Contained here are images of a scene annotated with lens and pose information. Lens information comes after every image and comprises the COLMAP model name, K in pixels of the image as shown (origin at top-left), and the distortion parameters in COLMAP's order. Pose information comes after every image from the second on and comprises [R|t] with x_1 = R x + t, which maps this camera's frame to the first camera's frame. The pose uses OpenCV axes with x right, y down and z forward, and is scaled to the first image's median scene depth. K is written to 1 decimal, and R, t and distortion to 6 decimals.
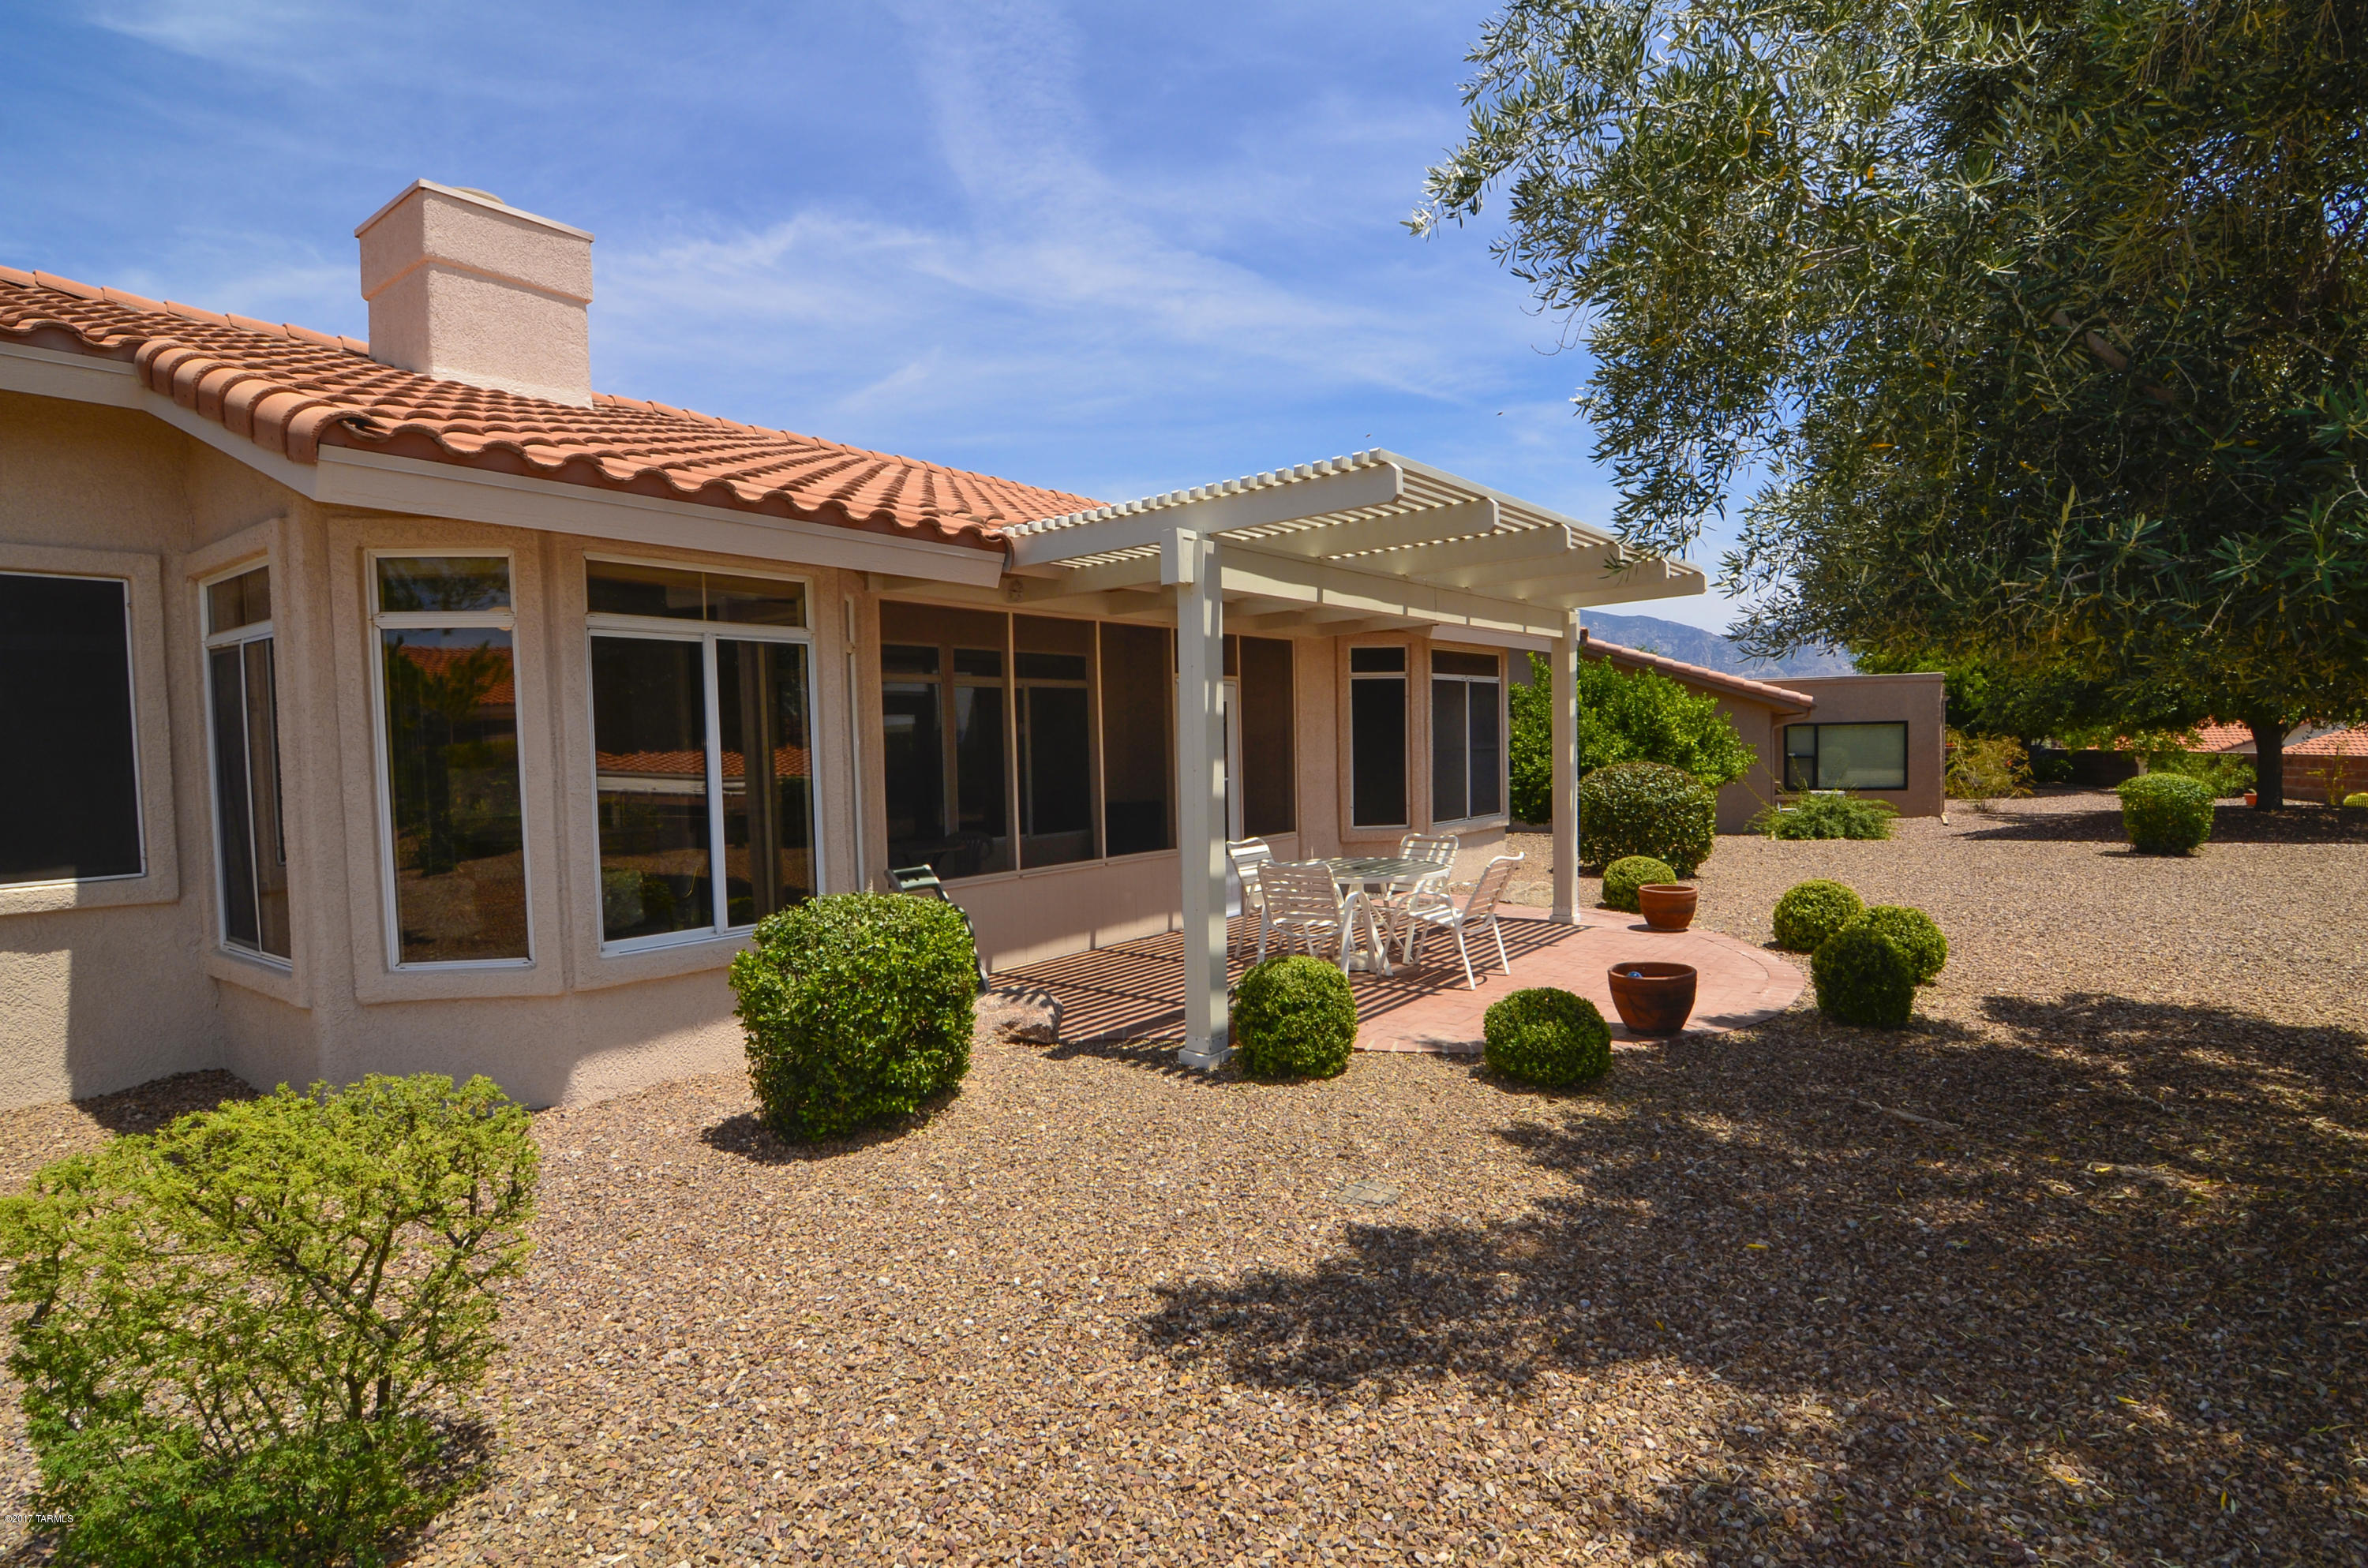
lens RADIAL K [[1219.5, 0, 1217.5], [0, 1219.5, 786.6], [0, 0, 1]] dist [-0.017223, -0.001789]
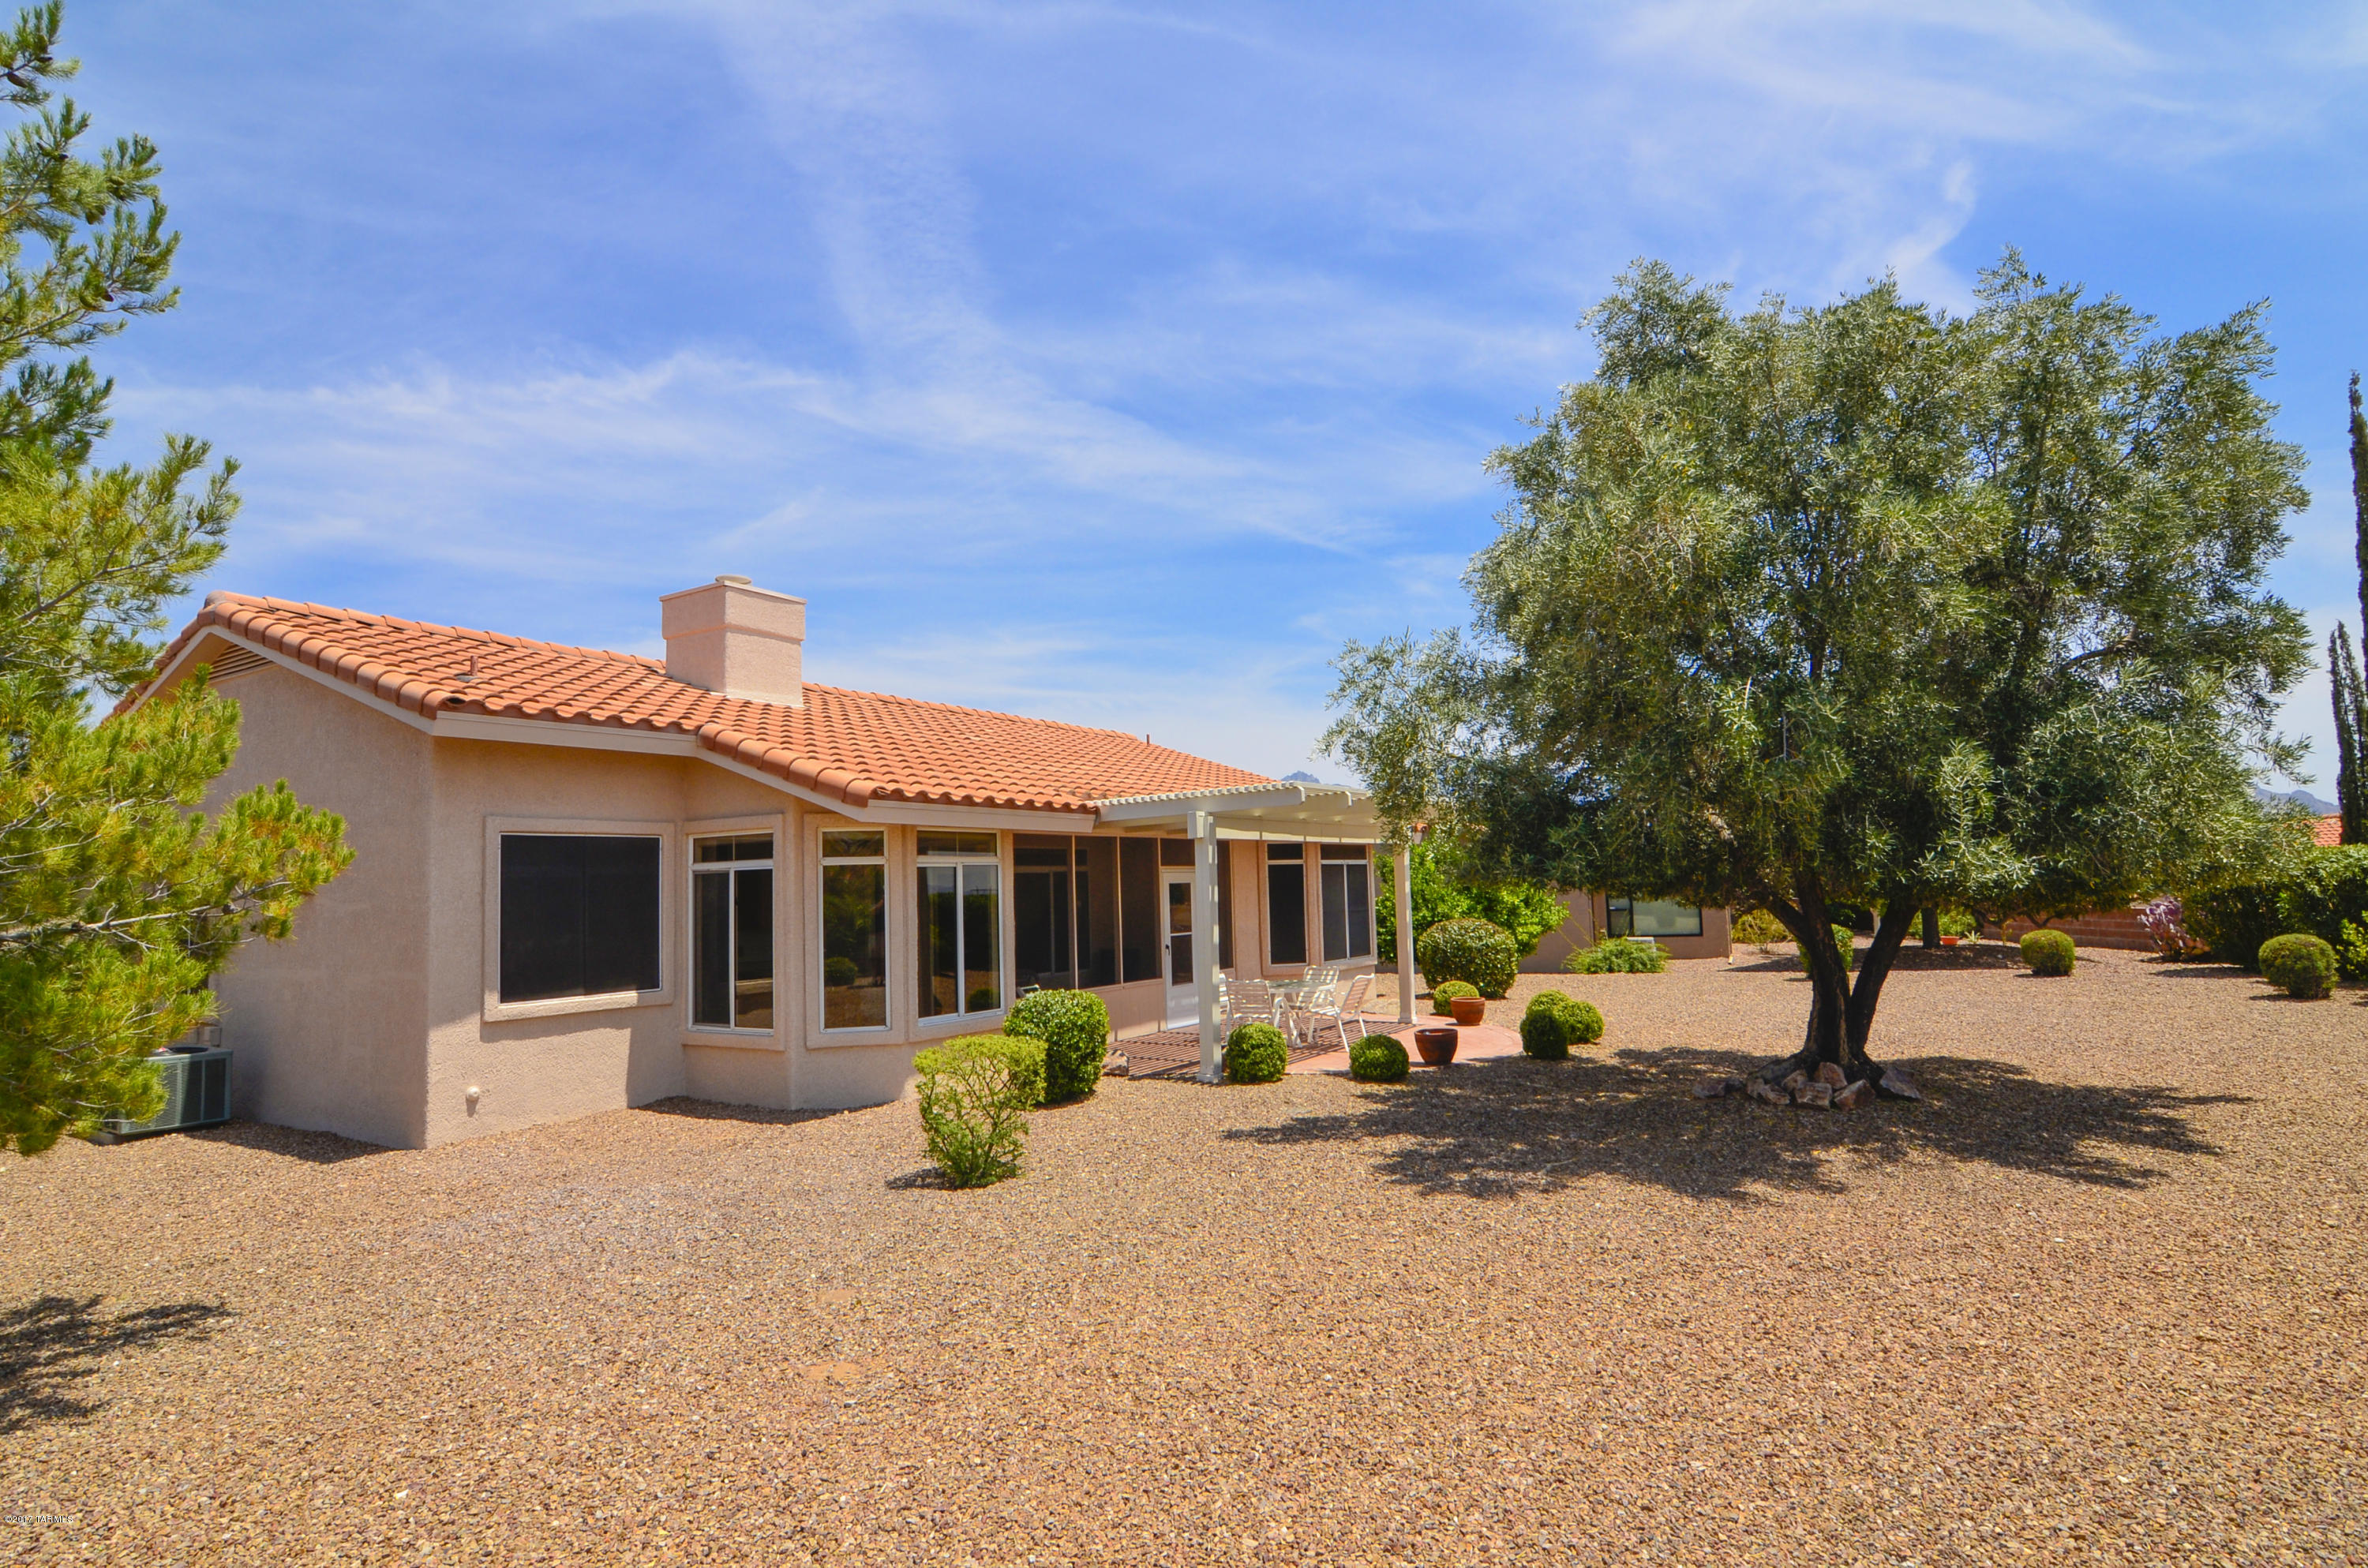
lens RADIAL K [[1344.4, 0, 1184.0], [0, 1344.4, 784.0], [0, 0, 1]] dist [0.020629, -0.021875]
pose [[0.997762, 0.000043, 0.066859, -0.136181], [0.007465, 0.993676, -0.112040, -0.003419], [-0.066441, 0.112288, 0.991452, -0.827335]]
